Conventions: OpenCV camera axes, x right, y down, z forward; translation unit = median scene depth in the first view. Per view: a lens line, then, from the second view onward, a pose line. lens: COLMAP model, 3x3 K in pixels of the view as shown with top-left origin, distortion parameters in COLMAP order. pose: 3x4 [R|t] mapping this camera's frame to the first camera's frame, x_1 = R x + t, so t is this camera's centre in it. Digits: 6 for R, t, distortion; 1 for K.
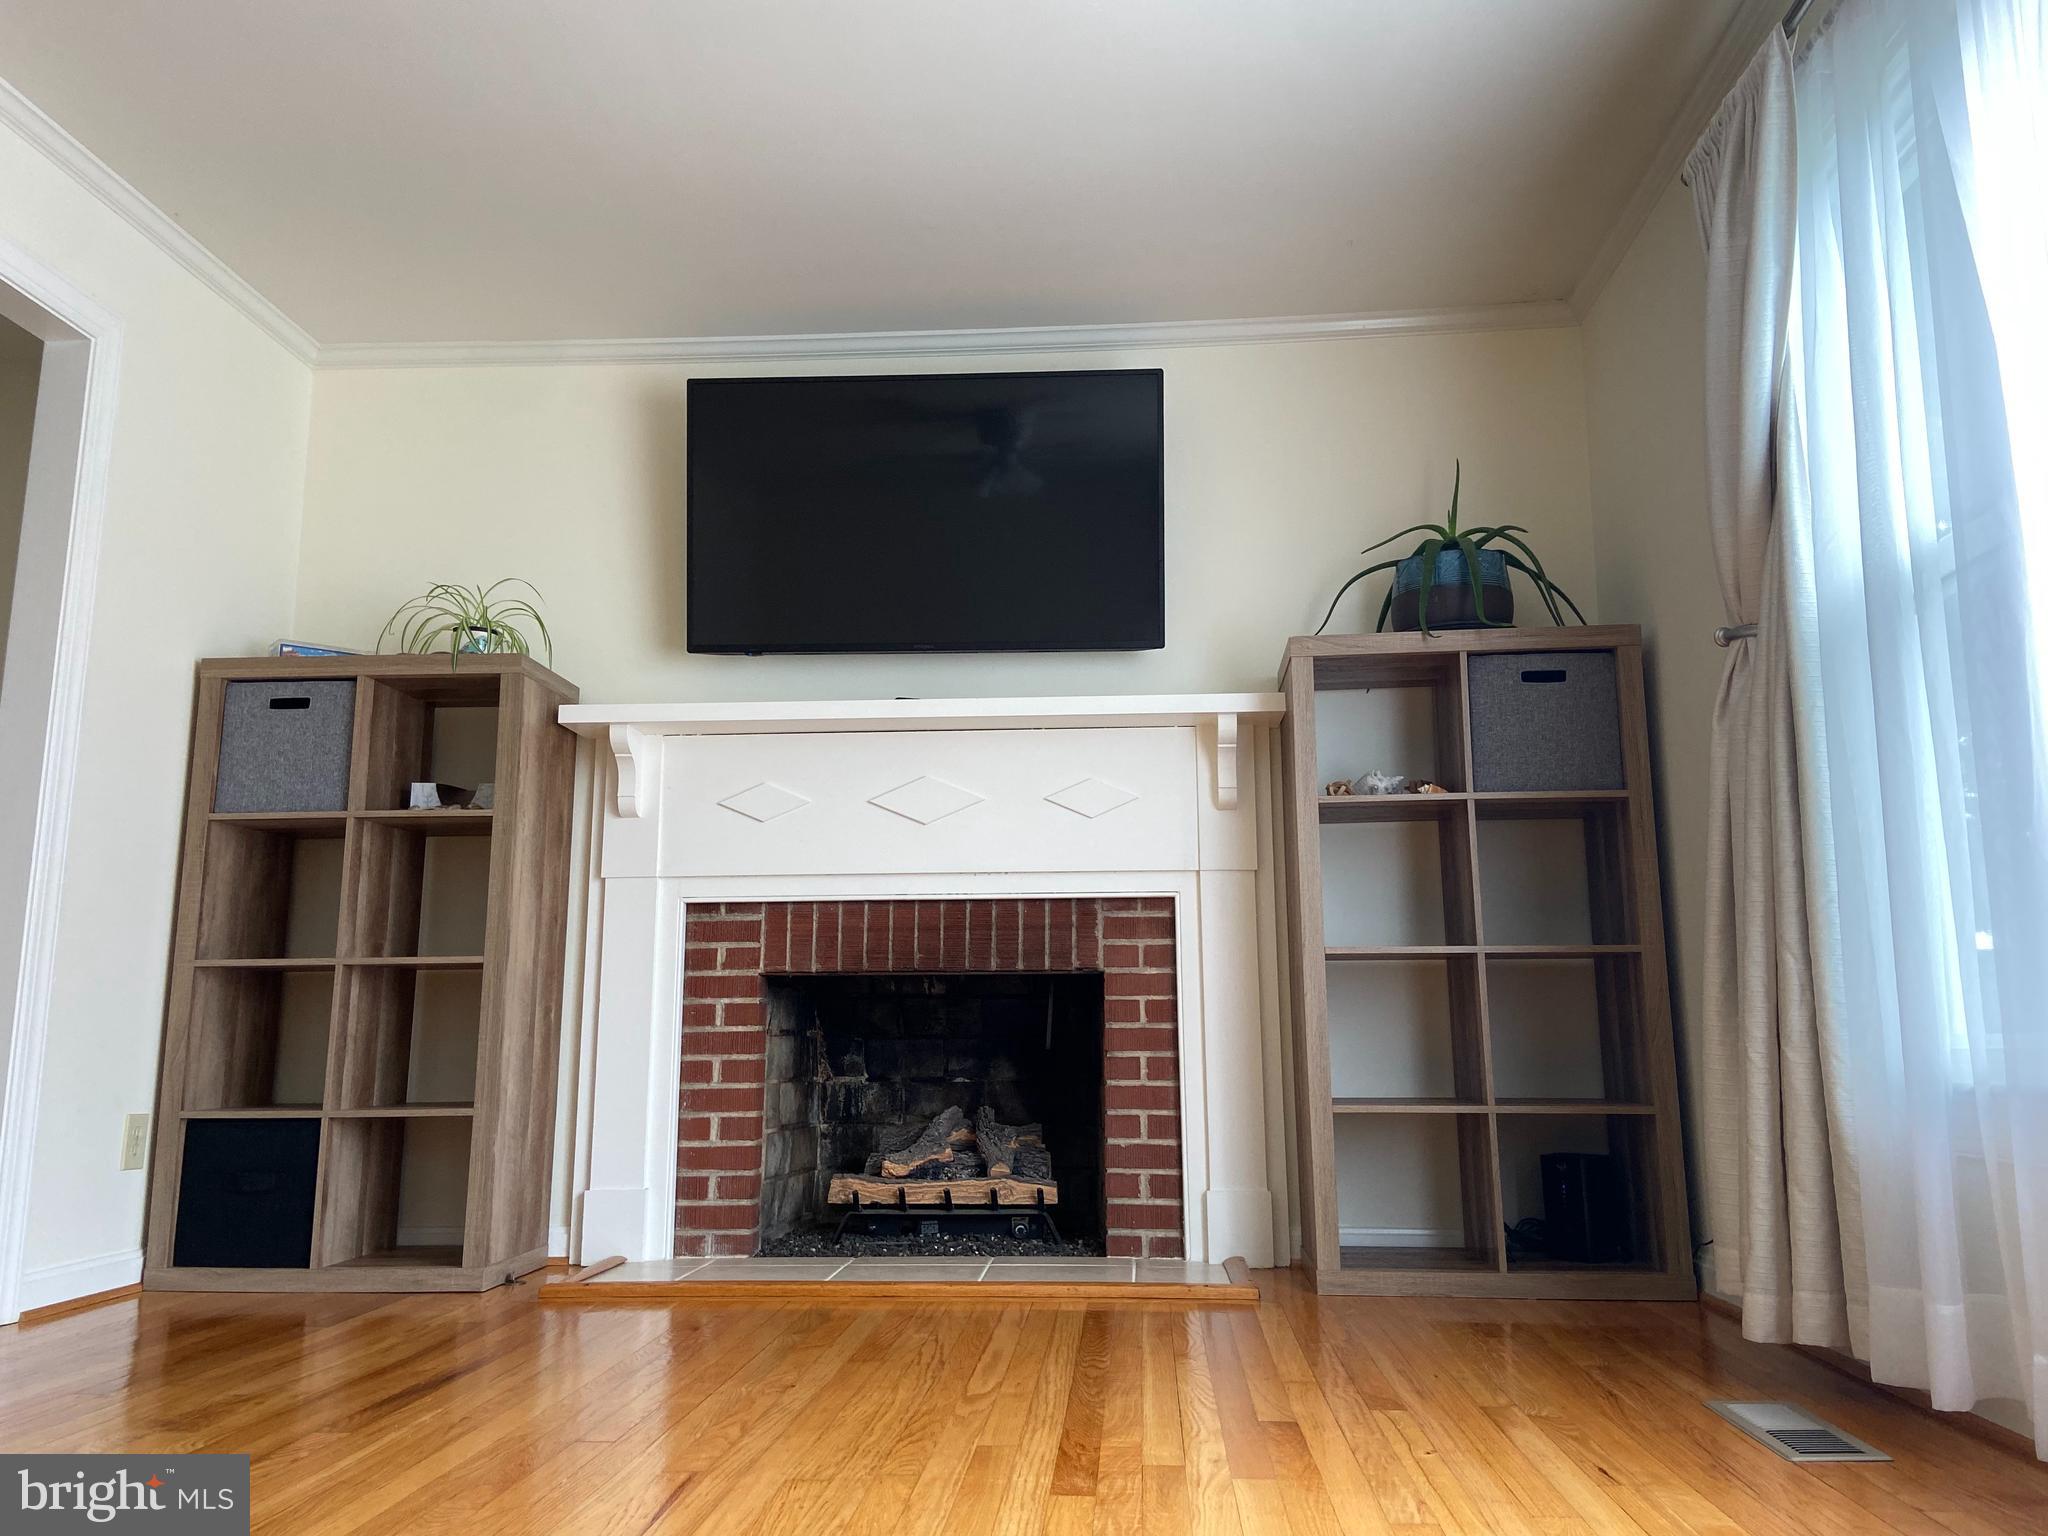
lens RADIAL K [[1563.1, 0, 1024.4], [0, 1563.1, 749.1], [0, 0, 1]] dist [0.107649, -0.111568]
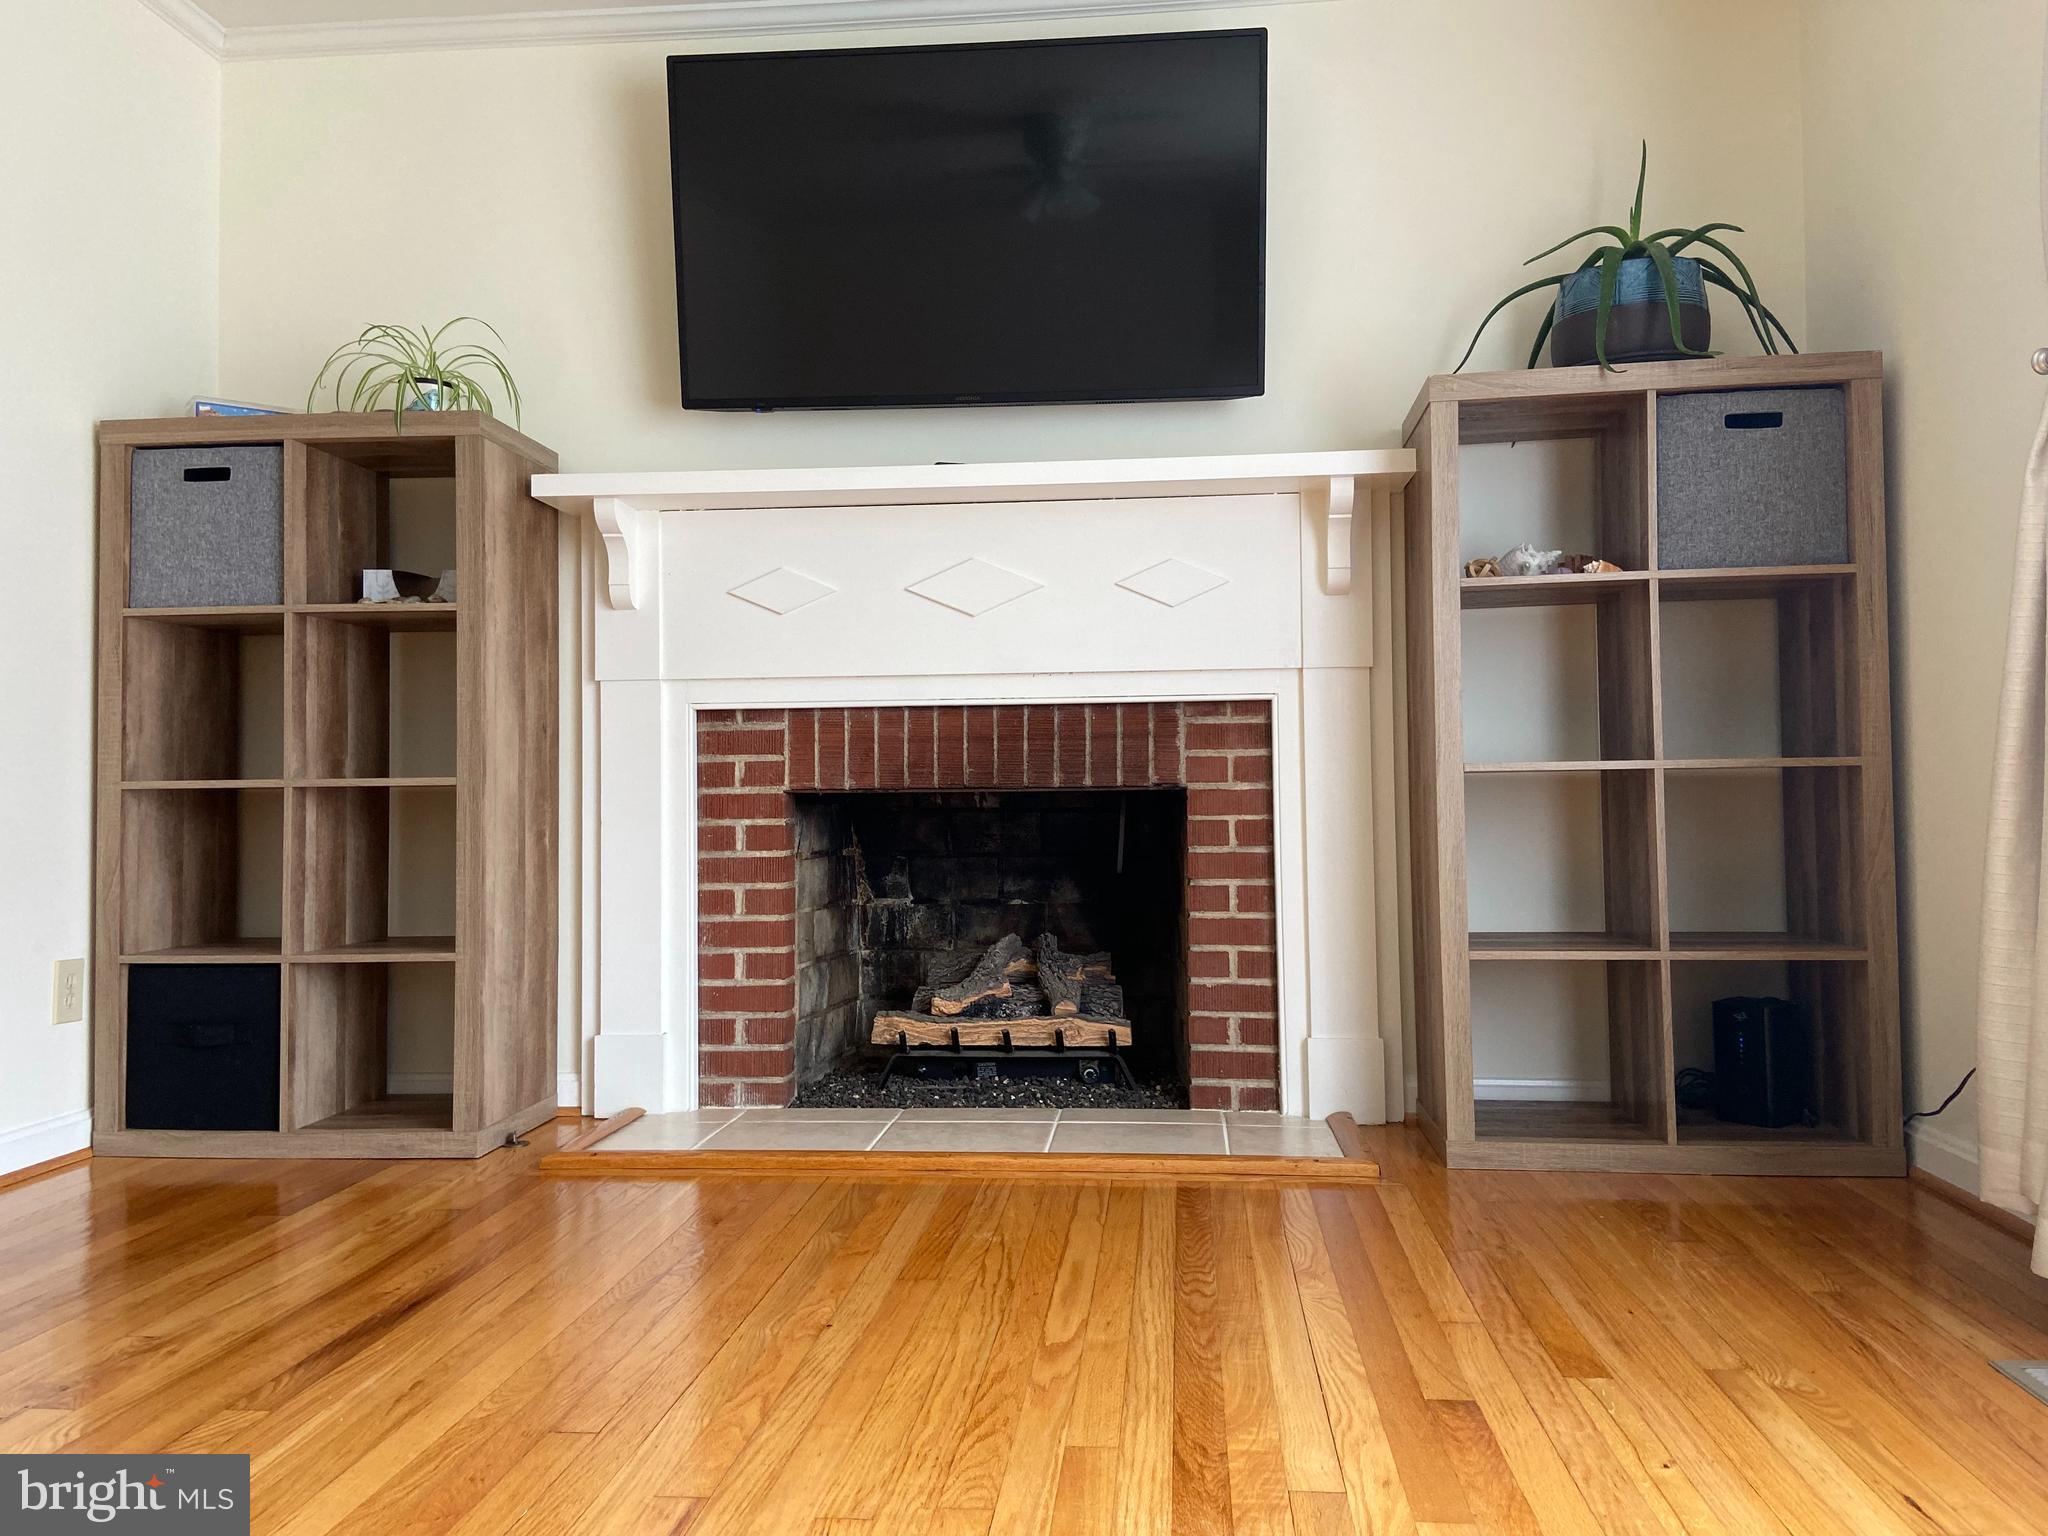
lens RADIAL K [[1563.1, 0, 1026.8], [0, 1563.1, 750.7], [0, 0, 1]] dist [0.107649, -0.111568]
pose [[0.999659, -0.007989, -0.024850, -0.014726], [0.011587, 0.988886, 0.148224, -0.004687], [0.023390, -0.148462, 0.988642, 0.160961]]
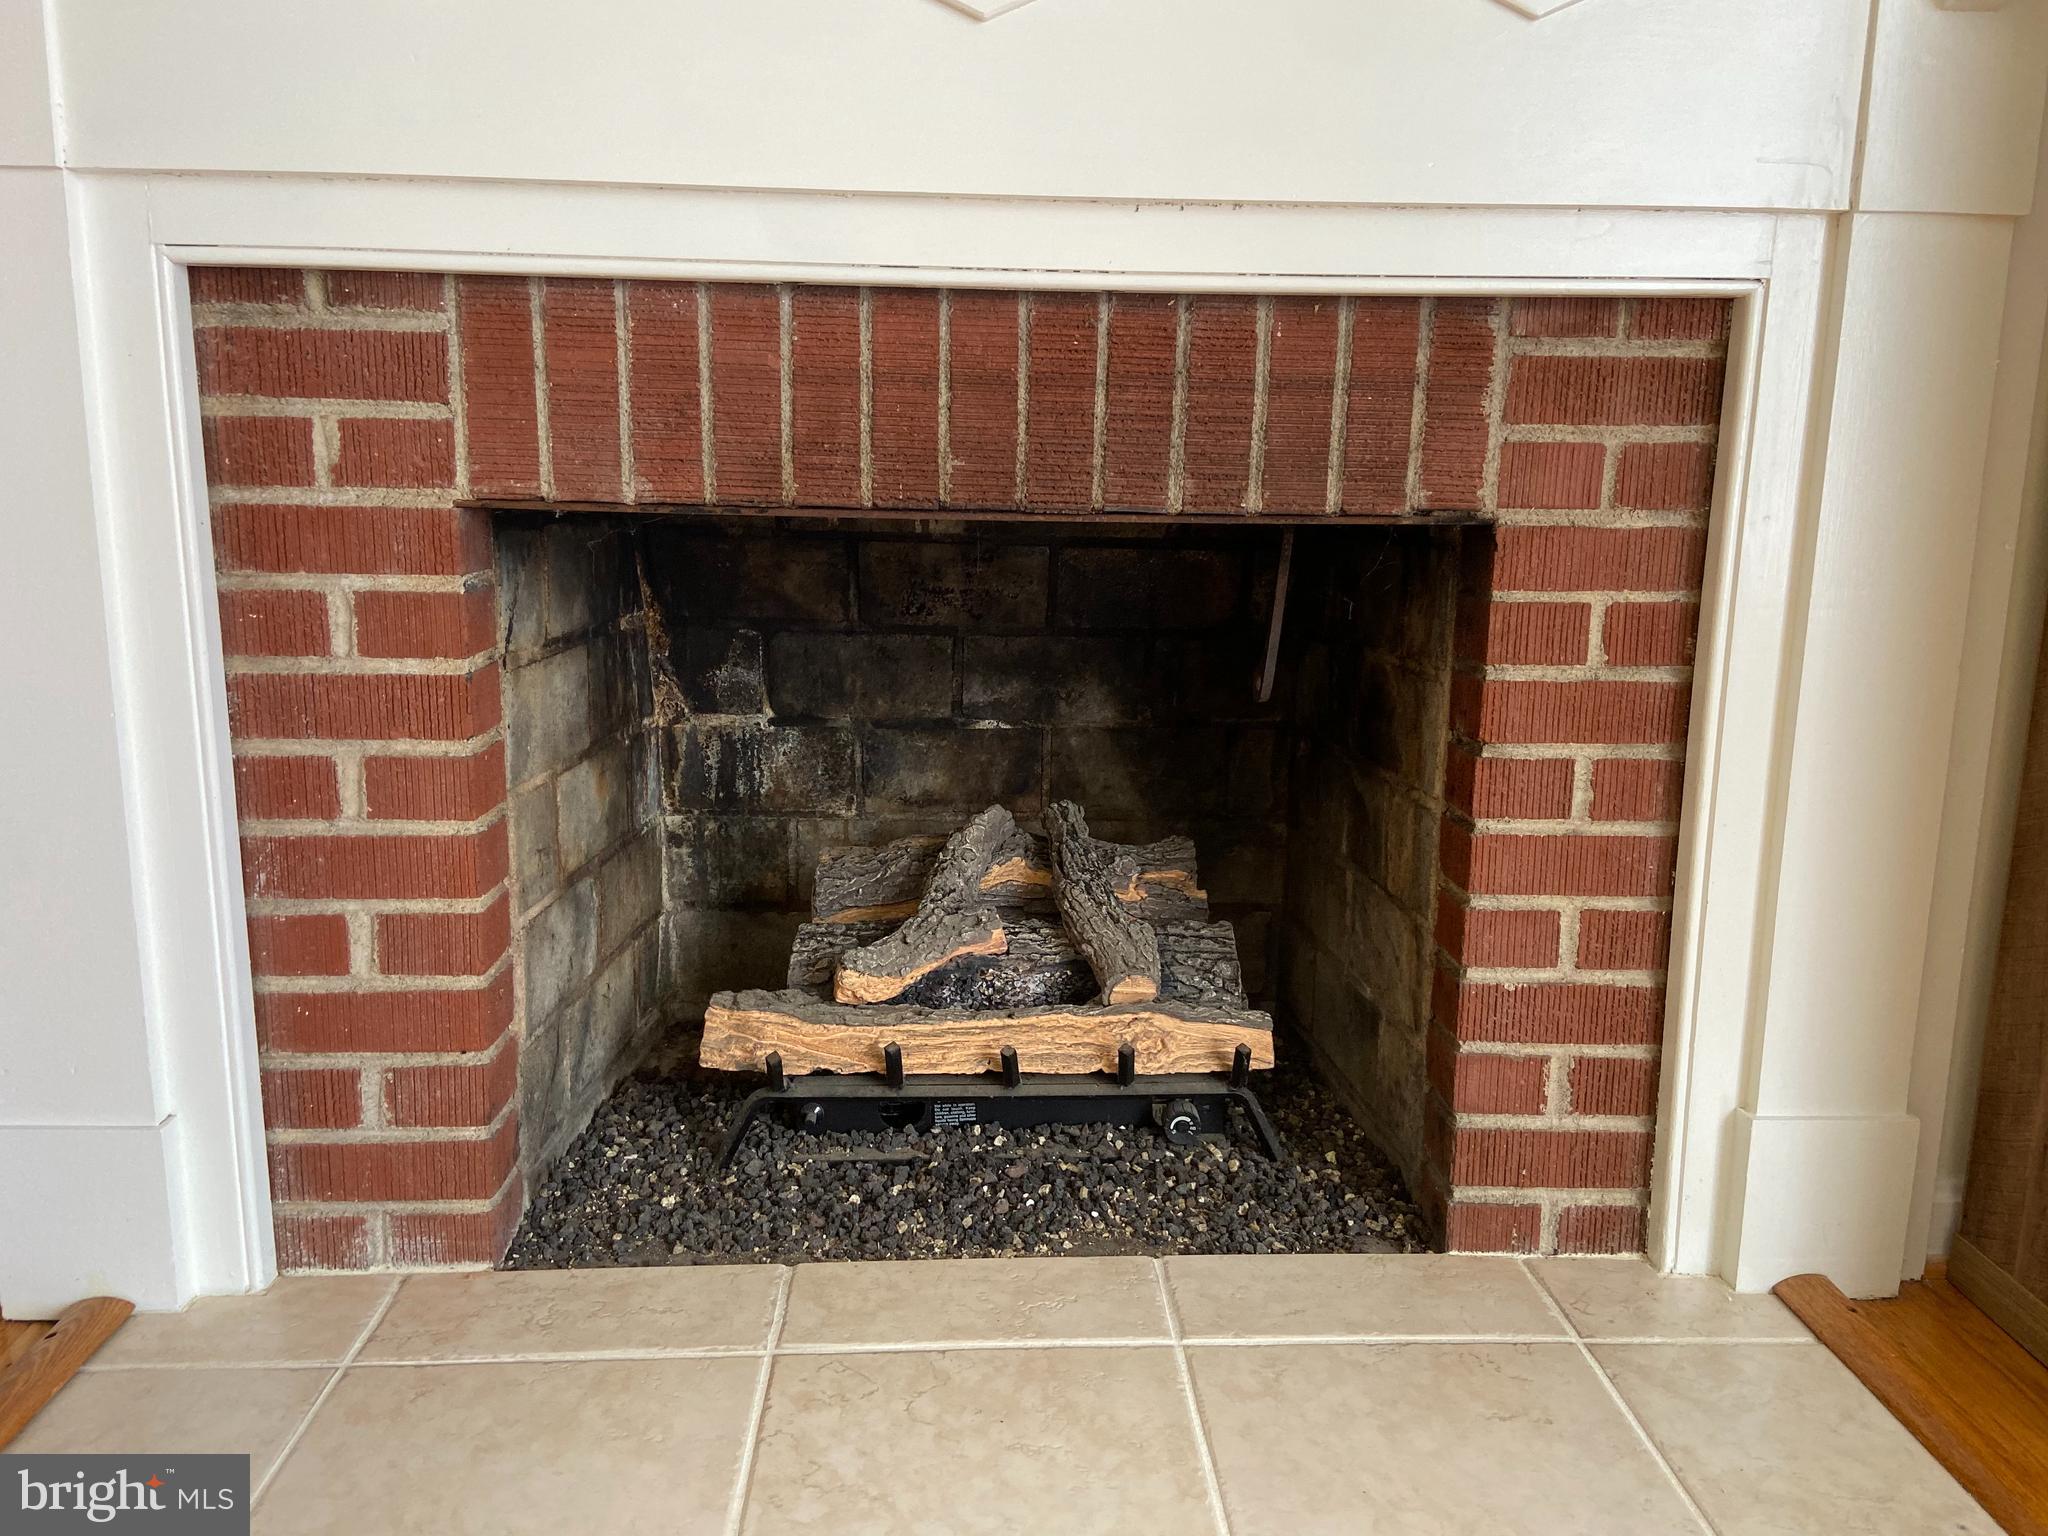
lens RADIAL K [[1563.1, 0, 1053.8], [0, 1563.1, 757.1], [0, 0, 1]] dist [0.107649, -0.111568]
pose [[0.991482, -0.006134, 0.130103, -0.090813], [-0.041712, 0.931328, 0.361786, 0.069313], [-0.123388, -0.364131, 0.923138, 0.674698]]
